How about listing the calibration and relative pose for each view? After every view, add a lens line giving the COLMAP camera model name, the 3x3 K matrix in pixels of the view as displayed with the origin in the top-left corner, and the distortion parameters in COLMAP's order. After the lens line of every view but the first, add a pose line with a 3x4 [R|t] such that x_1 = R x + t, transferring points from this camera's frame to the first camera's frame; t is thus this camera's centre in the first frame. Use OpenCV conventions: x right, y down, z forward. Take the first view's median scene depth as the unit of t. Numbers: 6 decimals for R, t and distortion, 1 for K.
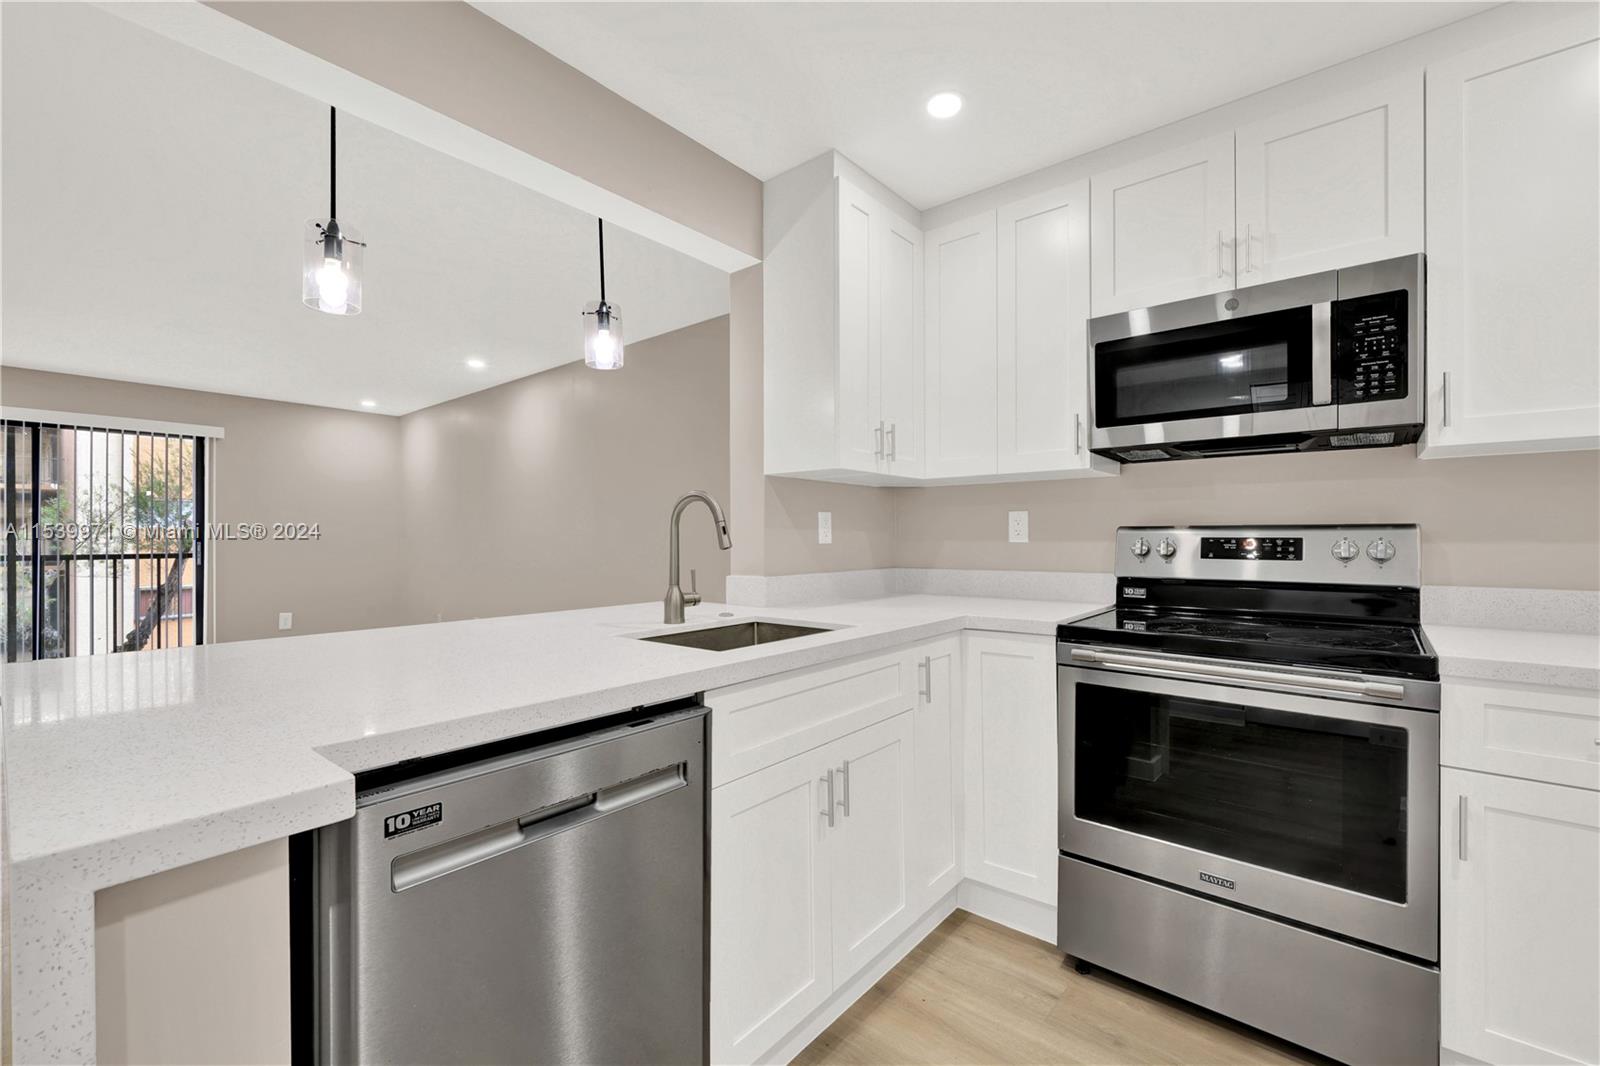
lens RADIAL K [[673.5, 0, 804.4], [0, 673.5, 536.6], [0, 0, 1]] dist [-0.000892, -0.000112]
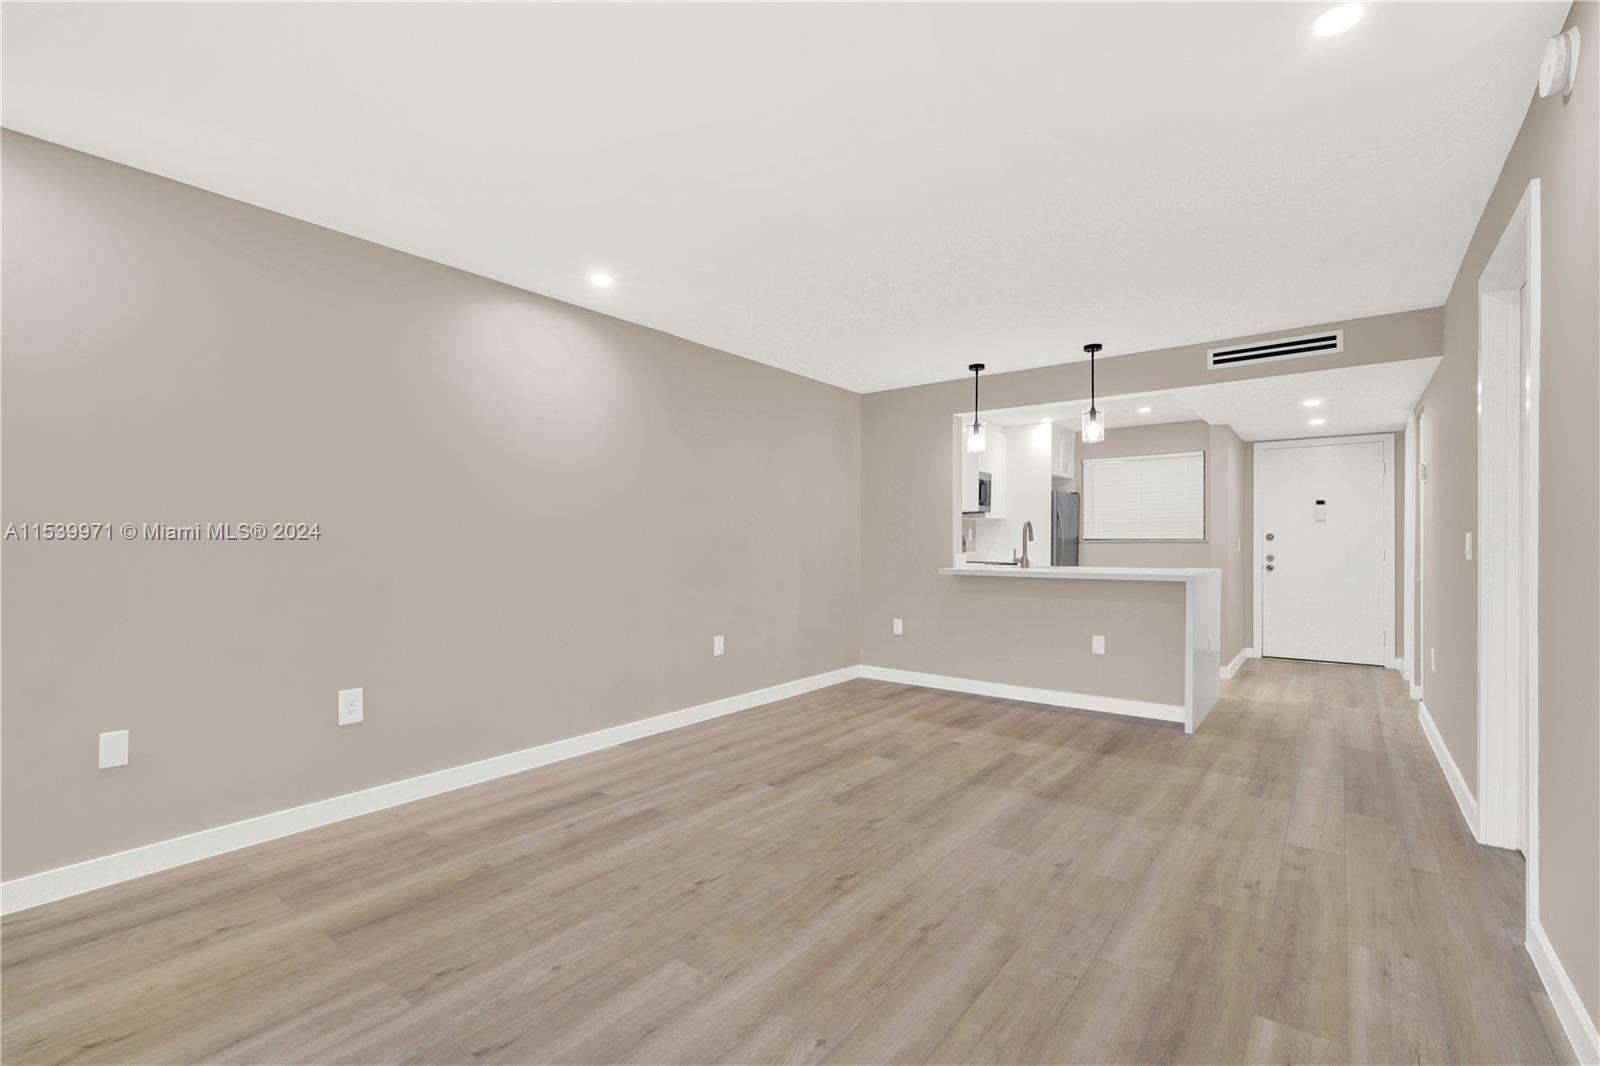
lens RADIAL K [[702.7, 0, 803.3], [0, 702.7, 544.7], [0, 0, 1]] dist [-0.000160, 0.001394]
pose [[-0.045337, -0.000314, 0.998972, -2.784295], [-0.002126, 0.999998, 0.000218, 0.033136], [-0.998969, -0.002114, -0.045337, 1.885094]]
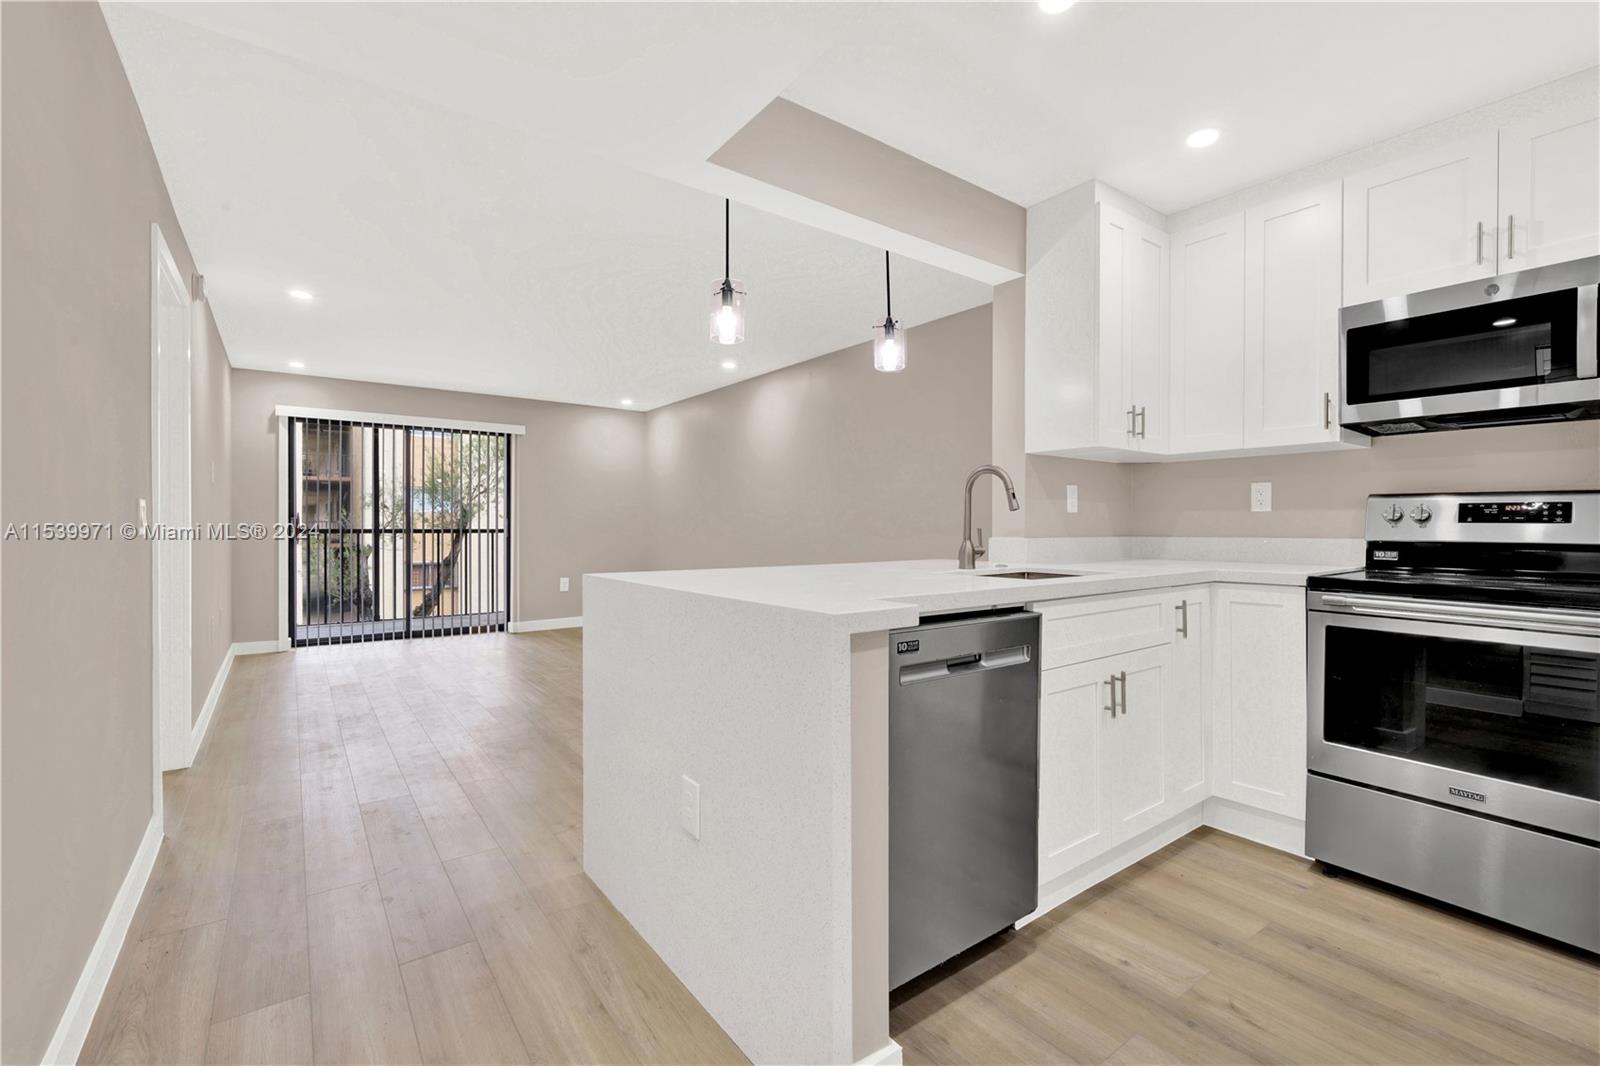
lens RADIAL K [[702.7, 0, 801.4], [0, 702.7, 528.9], [0, 0, 1]] dist [-0.000160, 0.001394]
pose [[0.971393, 0.005797, -0.237405, -0.168748], [-0.004098, 0.999962, 0.007648, 0.039451], [0.237441, -0.006456, 0.971381, -0.350990]]
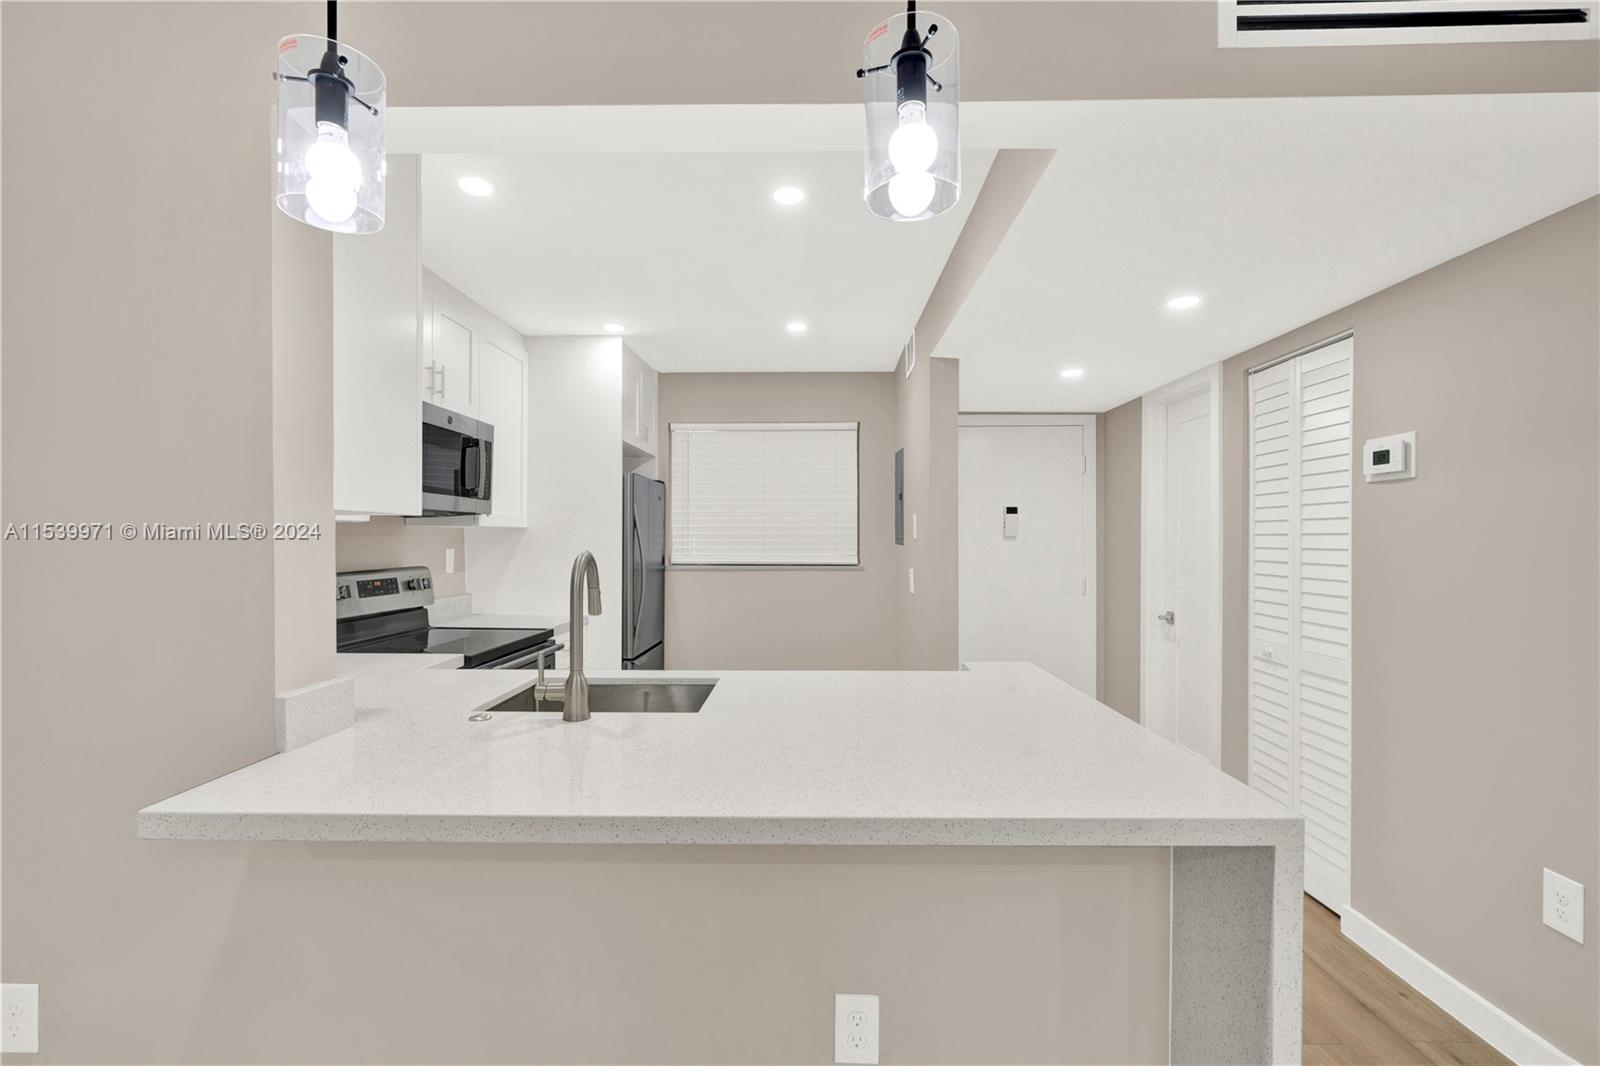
lens RADIAL K [[702.7, 0, 809.4], [0, 702.7, 542.3], [0, 0, 1]] dist [-0.000160, 0.001394]
pose [[-0.632919, -0.000593, 0.774218, -0.929424], [0.001004, 0.999998, 0.001587, -0.071392], [-0.774217, 0.001782, -0.632917, 1.218062]]
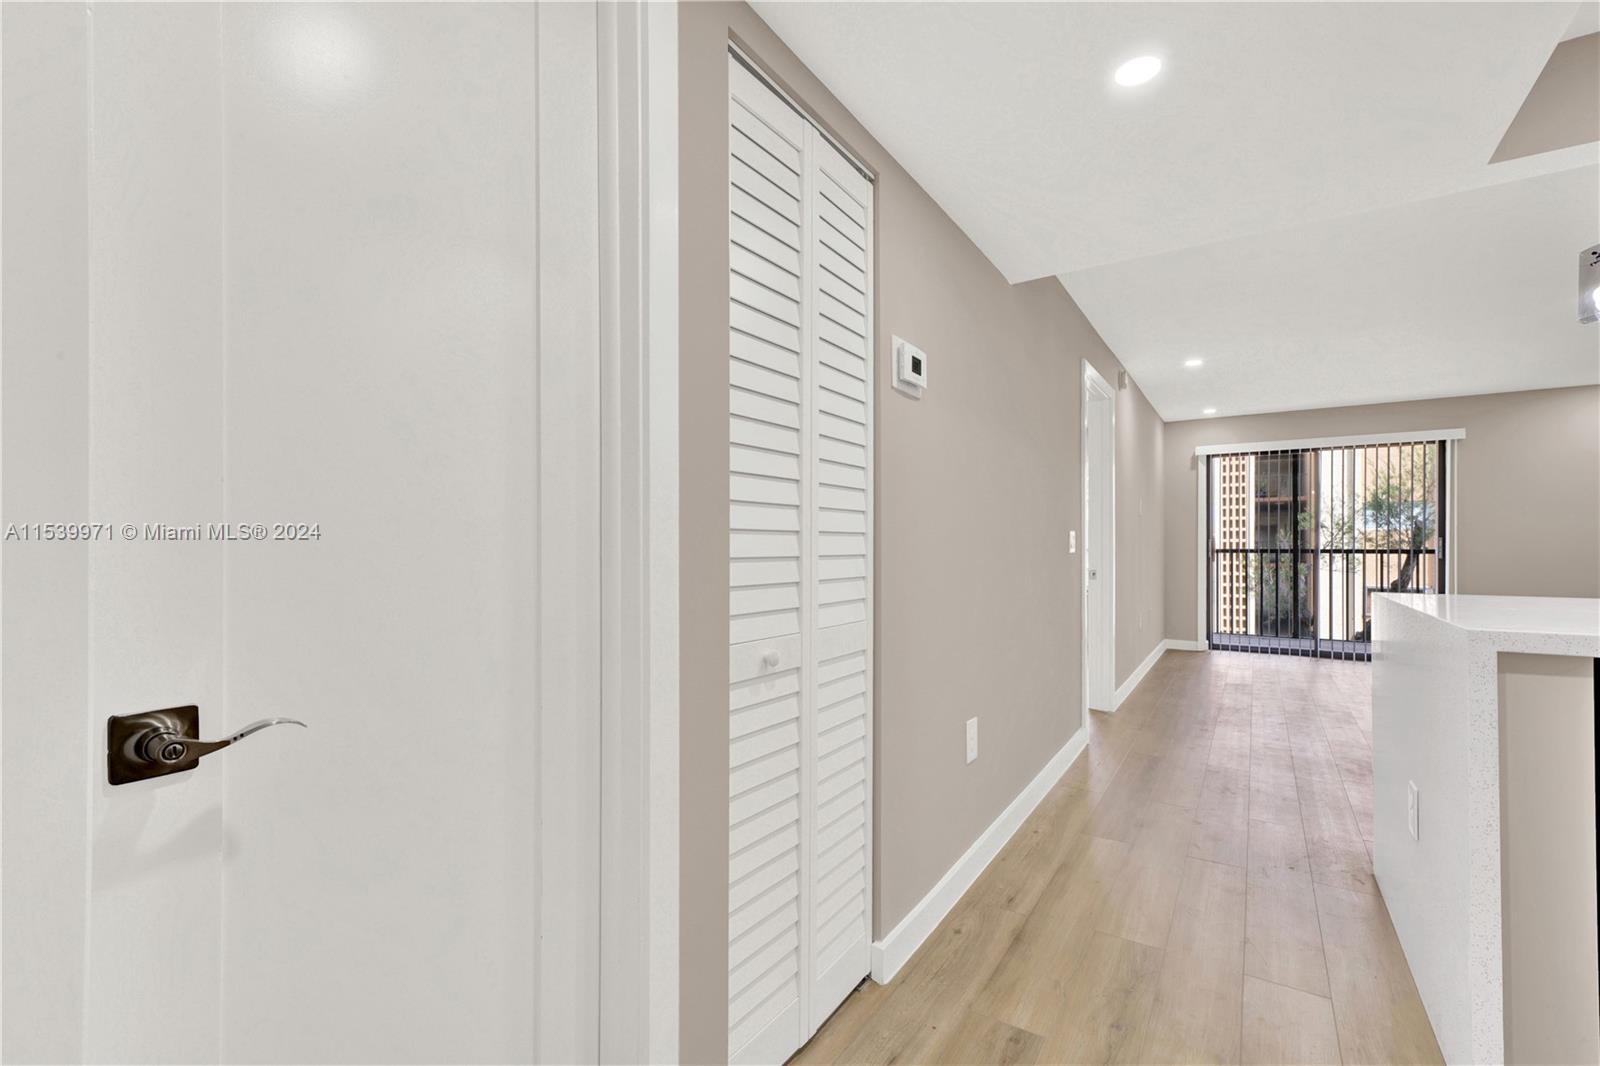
lens RADIAL K [[702.7, 0, 793.5], [0, 702.7, 552.9], [0, 0, 1]] dist [-0.000160, 0.001394]
pose [[0.118782, 0.012509, -0.992842, 0.286478], [0.004634, 0.999903, 0.013152, 0.034131], [0.992909, -0.006163, 0.118713, -0.459243]]
